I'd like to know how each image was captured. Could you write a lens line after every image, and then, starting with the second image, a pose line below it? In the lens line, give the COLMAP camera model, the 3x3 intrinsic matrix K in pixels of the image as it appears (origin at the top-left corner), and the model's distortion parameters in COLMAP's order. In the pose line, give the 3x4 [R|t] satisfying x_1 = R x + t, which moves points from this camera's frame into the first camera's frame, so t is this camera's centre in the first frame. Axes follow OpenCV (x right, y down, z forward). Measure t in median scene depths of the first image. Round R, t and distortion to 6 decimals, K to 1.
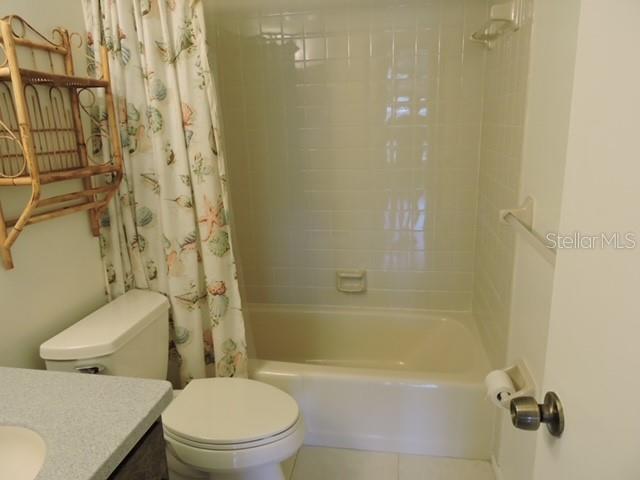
lens RADIAL K [[457.9, 0, 320.0], [0, 457.9, 240.0], [0, 0, 1]] dist [-0.001068, -0.002156]
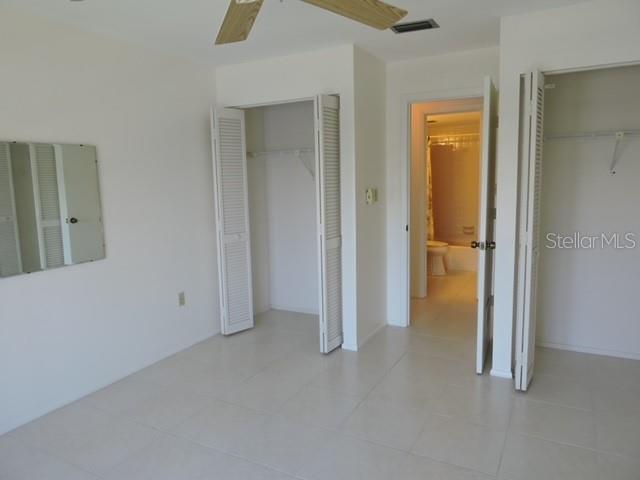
lens RADIAL K [[457.9, 0, 320.0], [0, 457.9, 240.0], [0, 0, 1]] dist [-0.001068, -0.002156]
pose [[0.944264, 0.050737, -0.325255, 0.182657], [-0.087772, 0.991087, -0.100214, 0.782242], [0.317271, 0.123176, 0.940301, -2.954800]]
